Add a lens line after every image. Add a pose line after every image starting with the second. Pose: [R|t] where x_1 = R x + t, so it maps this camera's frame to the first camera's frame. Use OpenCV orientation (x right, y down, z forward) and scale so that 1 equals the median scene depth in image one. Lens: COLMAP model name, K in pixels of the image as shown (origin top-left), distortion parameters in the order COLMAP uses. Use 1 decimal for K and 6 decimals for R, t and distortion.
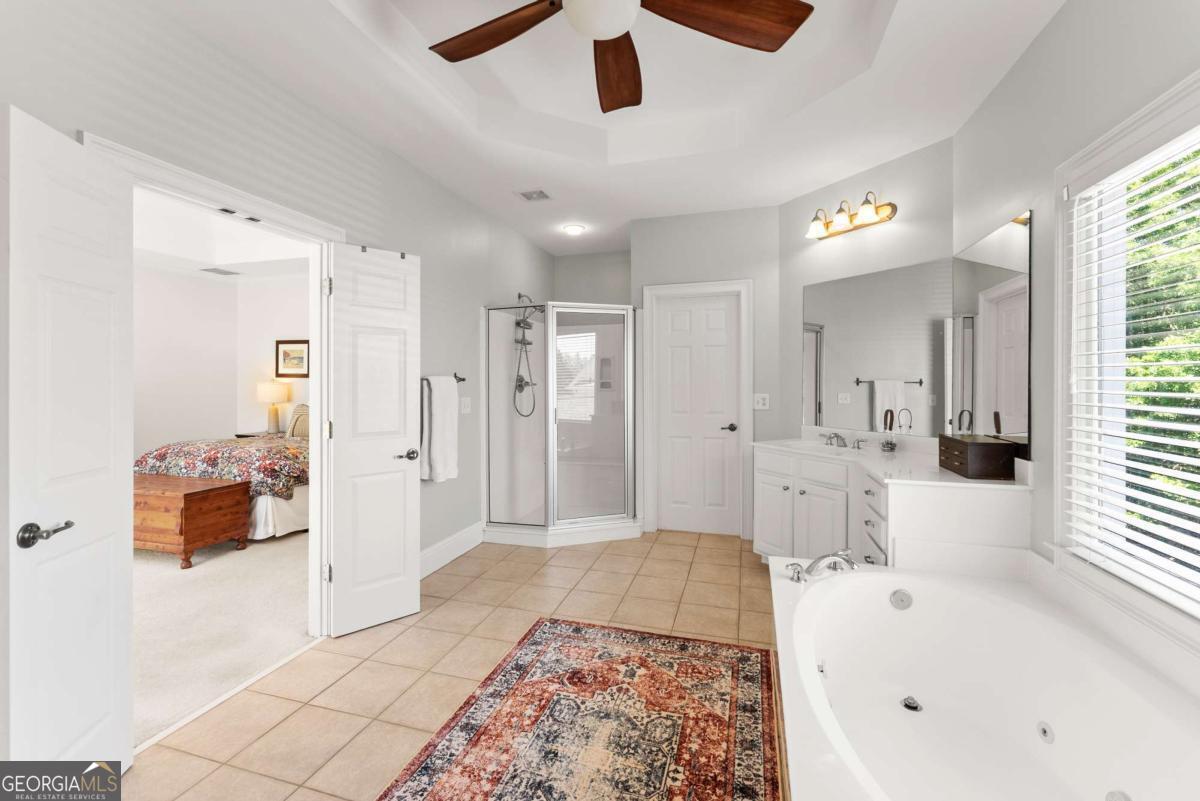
lens RADIAL K [[498.2, 0, 597.9], [0, 498.2, 384.4], [0, 0, 1]] dist [0.000998, -0.000131]
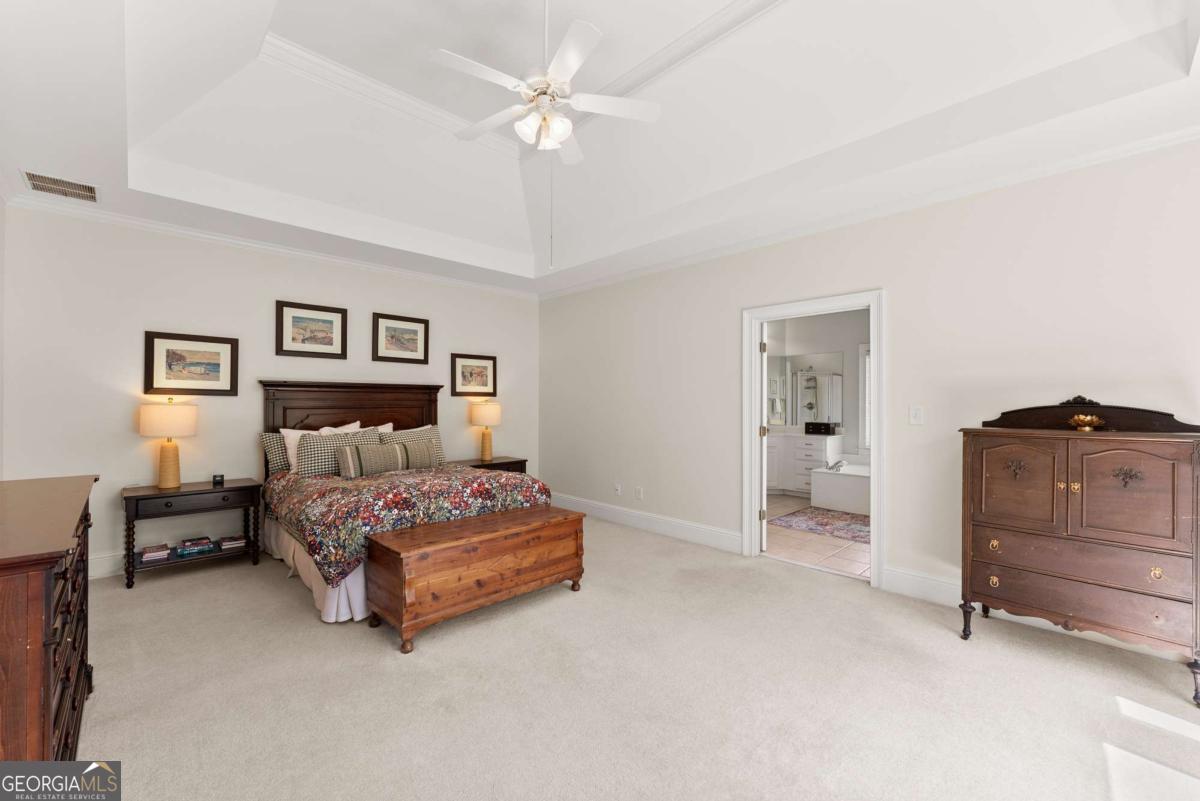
lens RADIAL K [[498.2, 0, 588.8], [0, 498.2, 406.6], [0, 0, 1]] dist [0.000998, -0.000131]
pose [[0.501795, -0.006835, 0.864959, -2.699778], [0.003590, 0.999977, 0.005820, -0.002842], [-0.864979, 0.000185, 0.501808, 0.779869]]
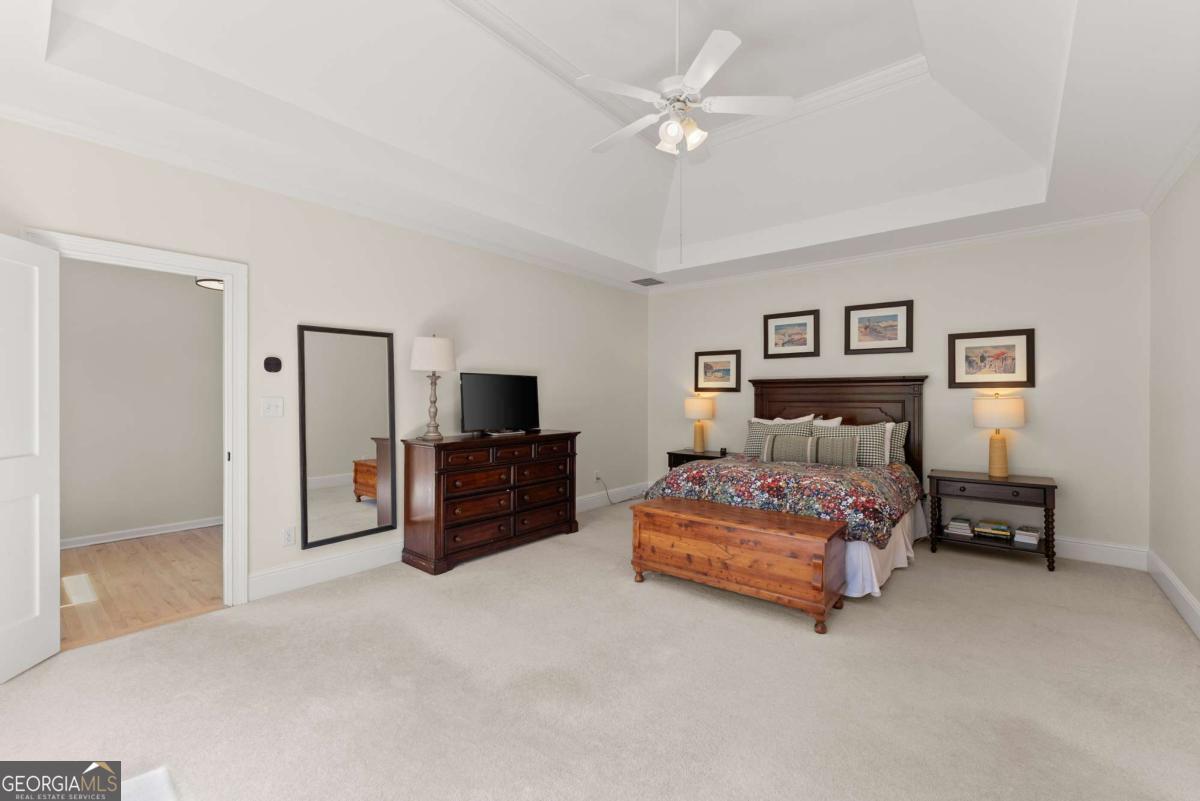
lens RADIAL K [[498.2, 0, 583.5], [0, 498.2, 394.1], [0, 0, 1]] dist [0.000998, -0.000131]
pose [[0.908784, -0.003696, -0.417250, -1.355034], [-0.001995, 0.999911, -0.013204, 0.008613], [0.417261, 0.012832, 0.908696, 0.210255]]
